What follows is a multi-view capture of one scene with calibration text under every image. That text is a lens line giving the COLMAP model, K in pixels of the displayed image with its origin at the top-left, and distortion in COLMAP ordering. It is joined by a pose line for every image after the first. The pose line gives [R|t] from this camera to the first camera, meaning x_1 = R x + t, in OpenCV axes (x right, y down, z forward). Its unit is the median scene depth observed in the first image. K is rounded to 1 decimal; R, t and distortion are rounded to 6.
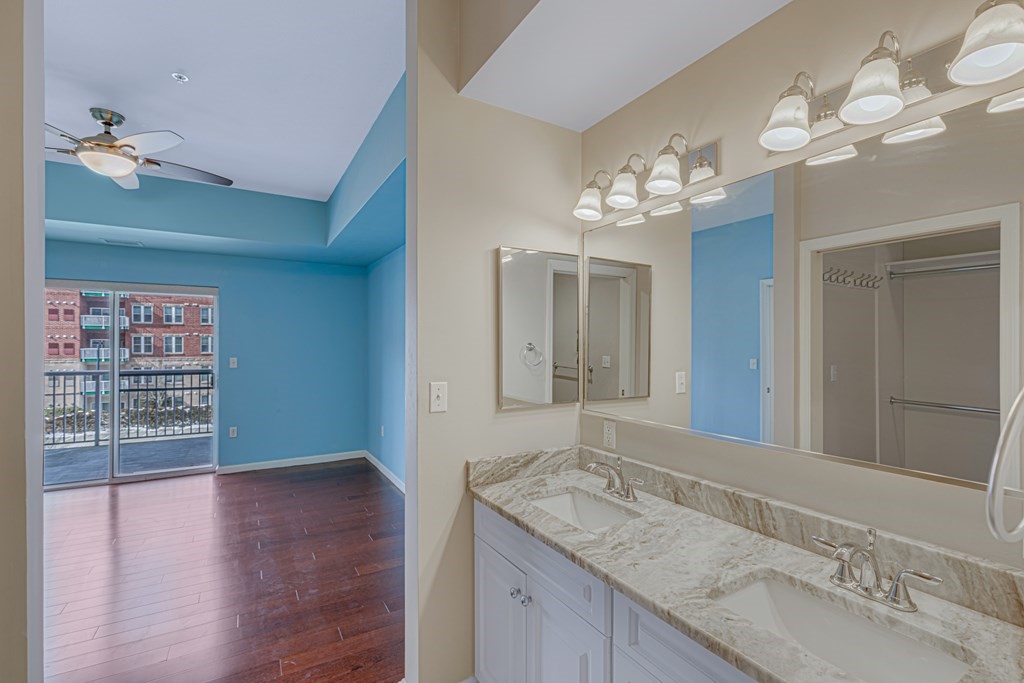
lens RADIAL K [[455.5, 0, 509.8], [0, 455.5, 343.9], [0, 0, 1]] dist [0.002096, -0.000256]
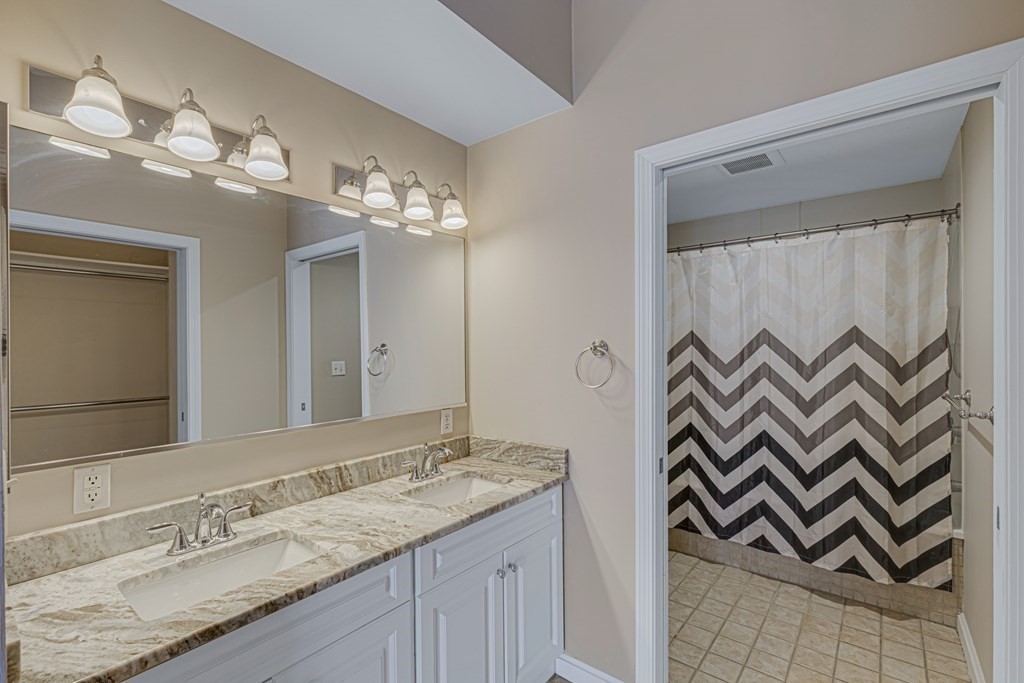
lens RADIAL K [[455.5, 0, 509.8], [0, 455.5, 343.9], [0, 0, 1]] dist [0.002096, -0.000256]
pose [[-0.335452, 0.005841, 0.942039, -0.783419], [0.009118, 0.999954, -0.002954, 0.011237], [-0.942013, 0.007598, -0.335490, 0.952209]]
